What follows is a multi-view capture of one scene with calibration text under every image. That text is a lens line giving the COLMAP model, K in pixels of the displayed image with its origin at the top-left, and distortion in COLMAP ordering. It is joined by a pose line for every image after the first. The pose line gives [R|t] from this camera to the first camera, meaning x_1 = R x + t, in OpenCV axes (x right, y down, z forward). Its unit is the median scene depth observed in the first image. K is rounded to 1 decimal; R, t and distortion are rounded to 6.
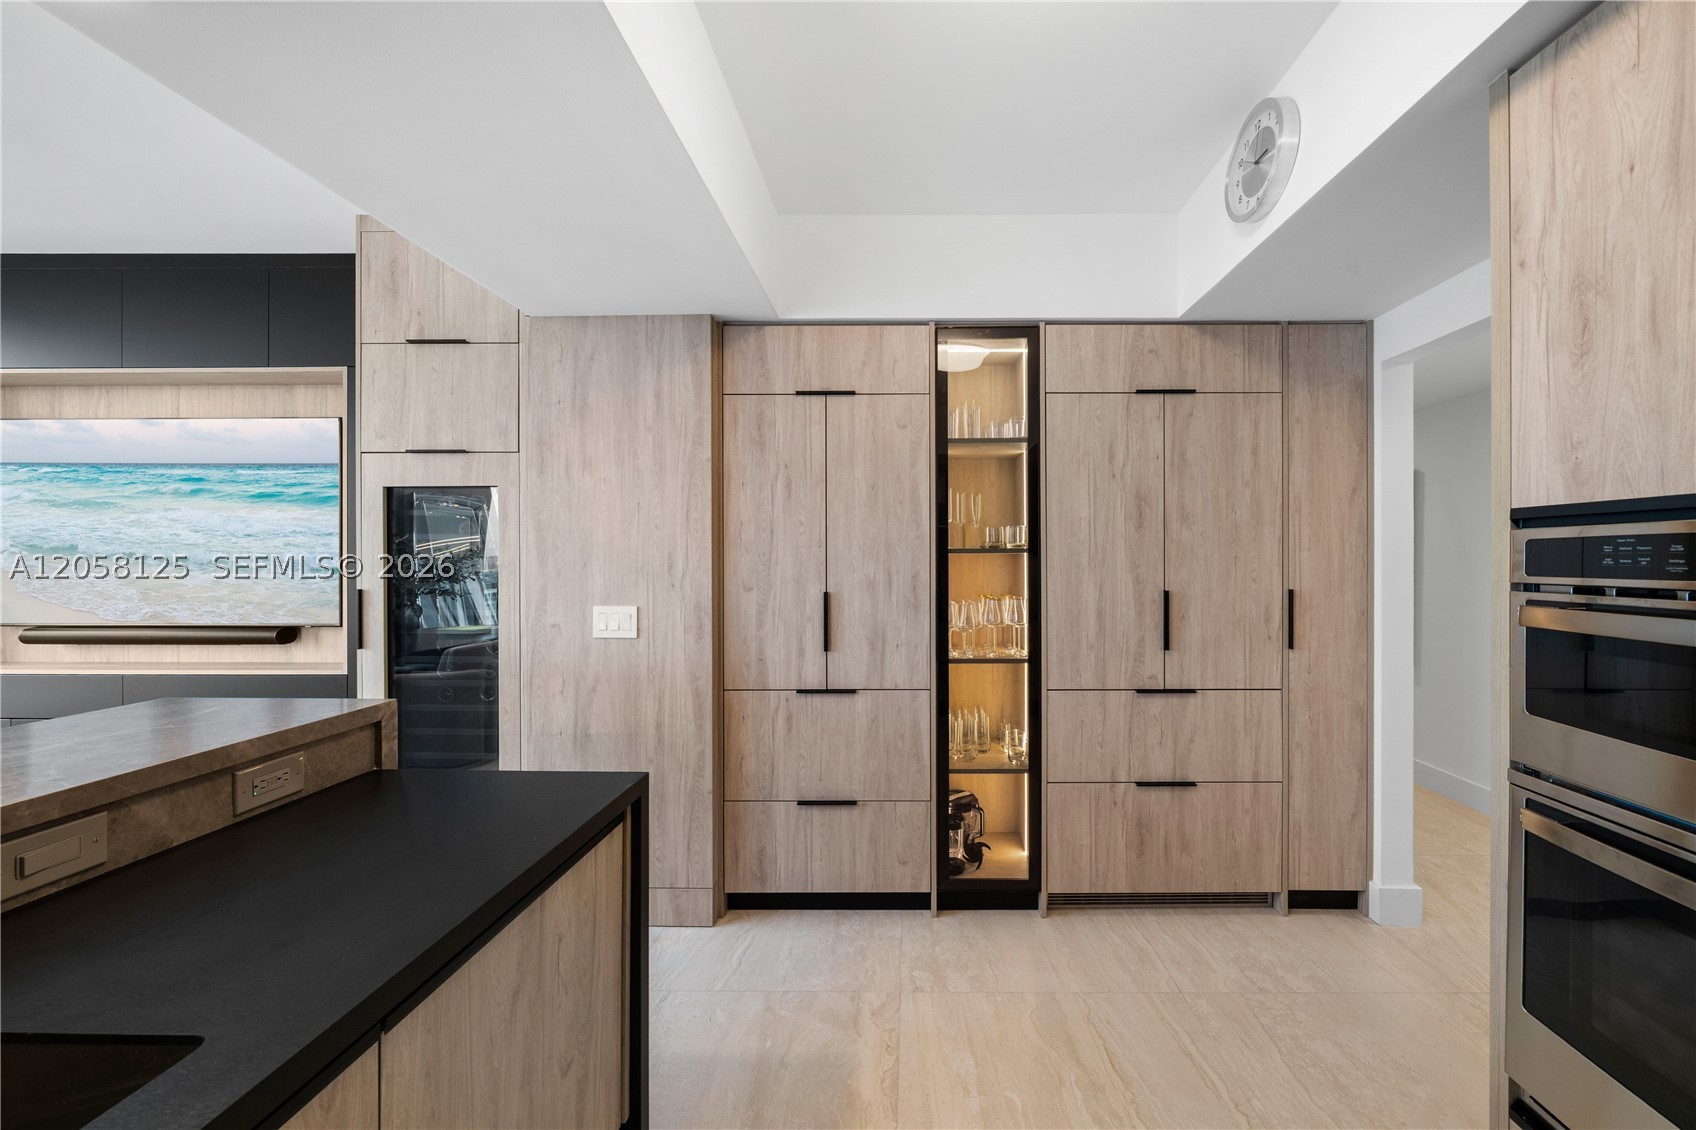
lens RADIAL K [[590.6, 0, 847.6], [0, 590.6, 559.7], [0, 0, 1]] dist [0.002158, 0.000345]
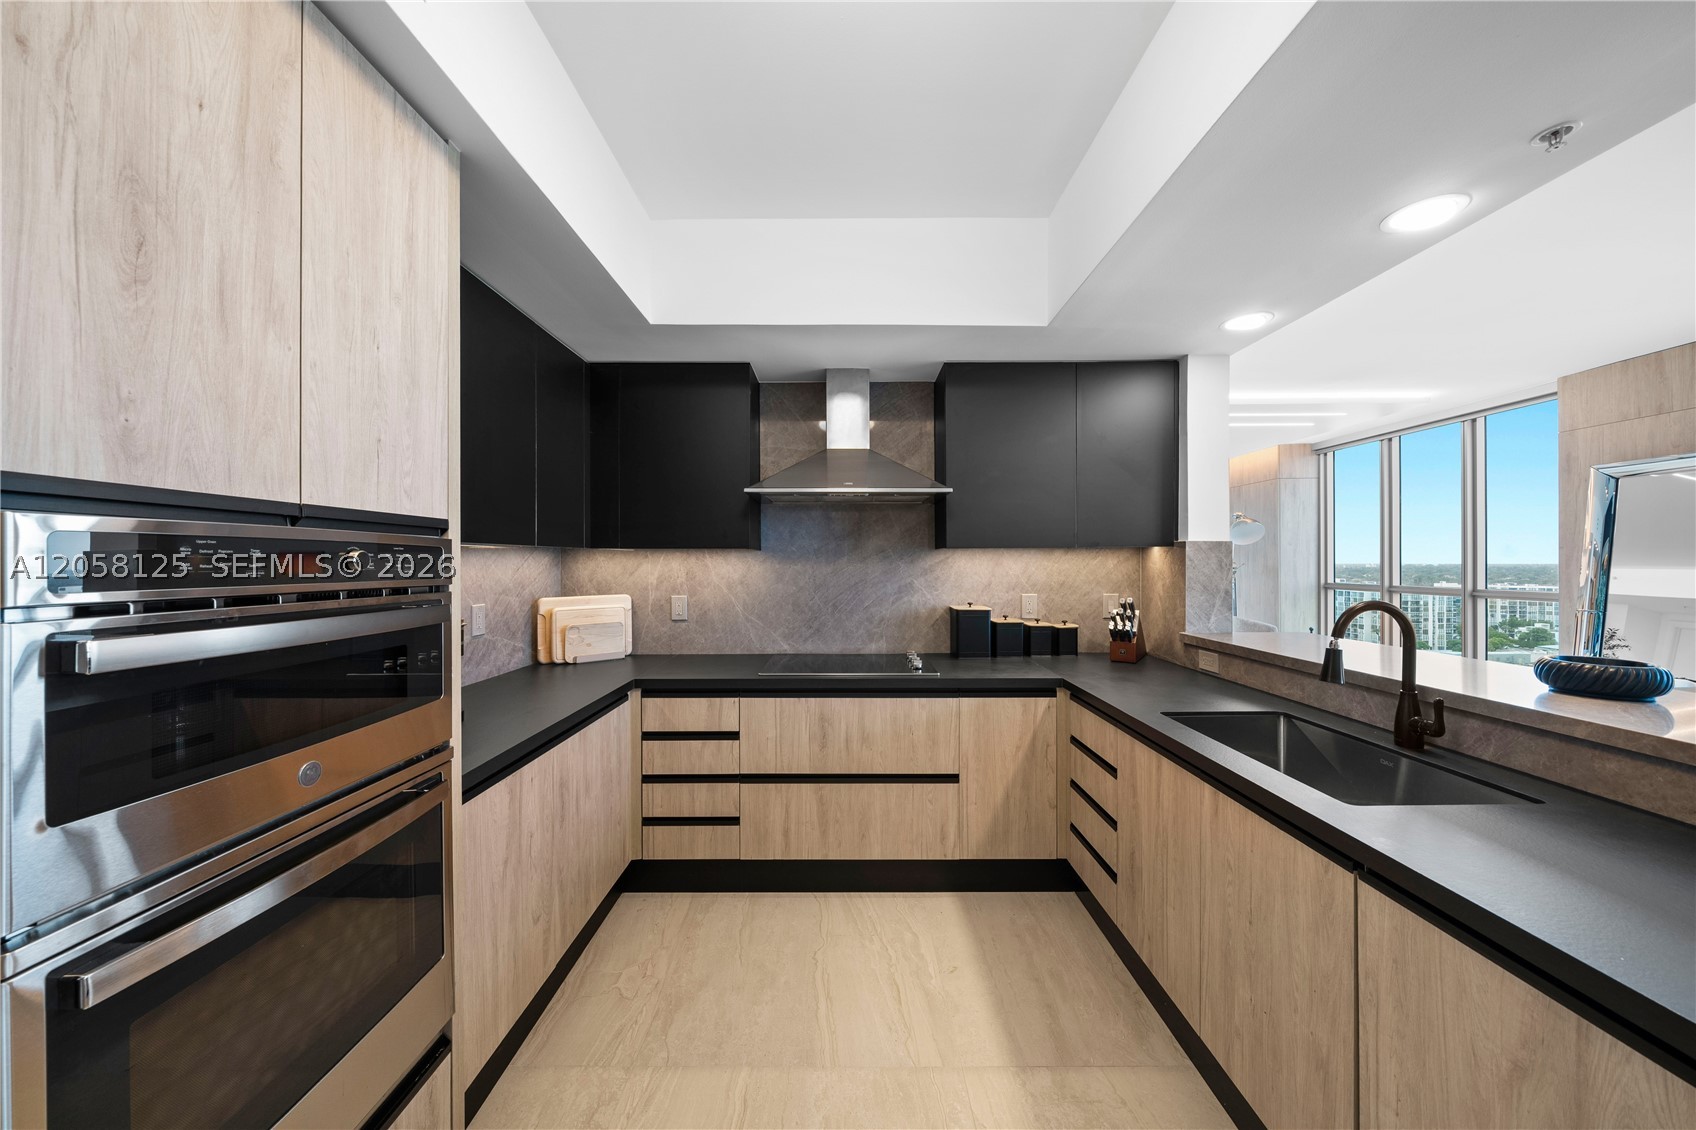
lens RADIAL K [[590.6, 0, 847.6], [0, 590.6, 559.7], [0, 0, 1]] dist [0.002158, 0.000345]
pose [[-0.993350, 0.008625, -0.114810, 0.486295], [0.008852, 0.999960, -0.001467, 0.002291], [0.114793, -0.002474, -0.993386, 1.888930]]
